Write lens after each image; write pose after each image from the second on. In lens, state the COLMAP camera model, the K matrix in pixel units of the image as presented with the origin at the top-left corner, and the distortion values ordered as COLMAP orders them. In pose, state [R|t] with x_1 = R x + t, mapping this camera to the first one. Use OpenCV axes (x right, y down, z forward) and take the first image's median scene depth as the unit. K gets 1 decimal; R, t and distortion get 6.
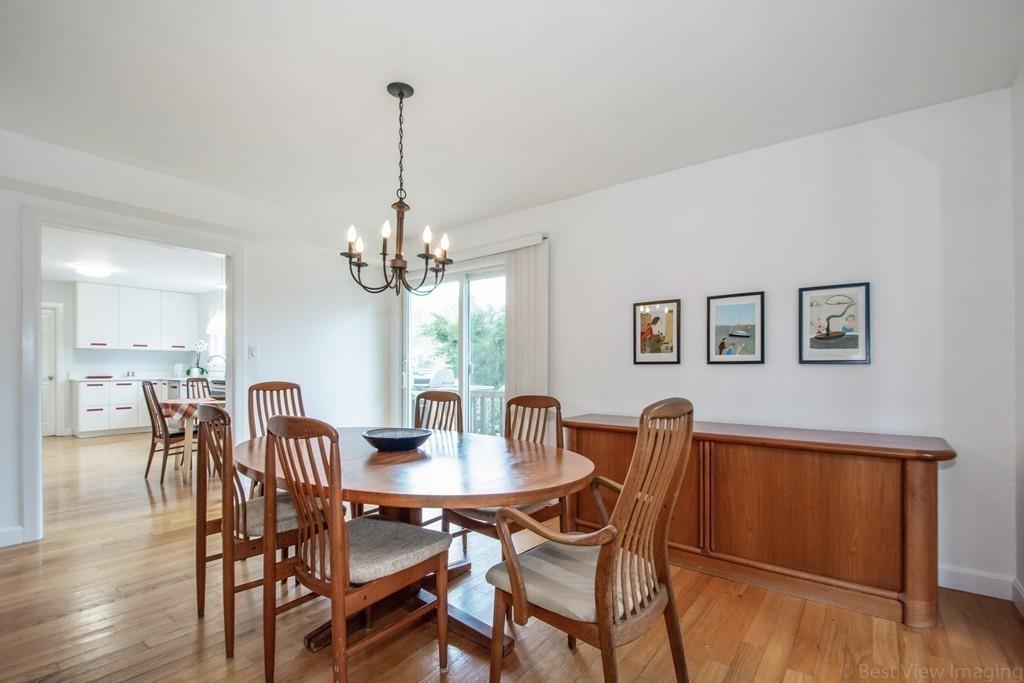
lens RADIAL K [[468.3, 0, 514.2], [0, 468.3, 367.1], [0, 0, 1]] dist [-0.000396, -0.000006]
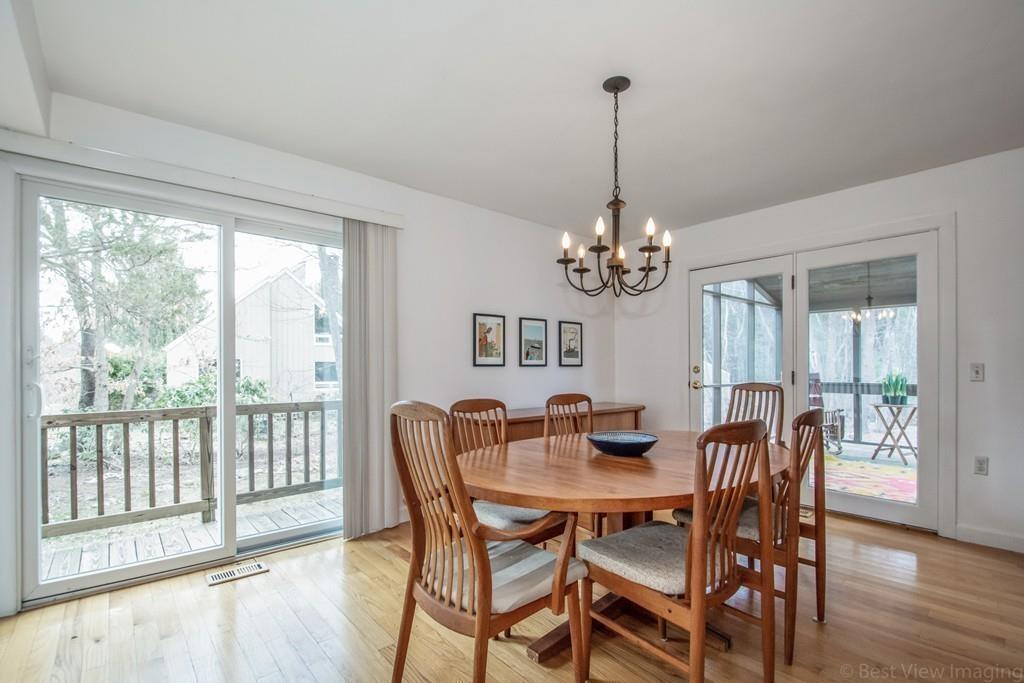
lens RADIAL K [[468.3, 0, 514.2], [0, 468.3, 367.1], [0, 0, 1]] dist [-0.000396, -0.000006]
pose [[0.194023, -0.000242, 0.980997, -0.972105], [0.001157, 0.999999, 0.000018, -0.004871], [-0.980996, 0.001131, 0.194023, 0.782311]]
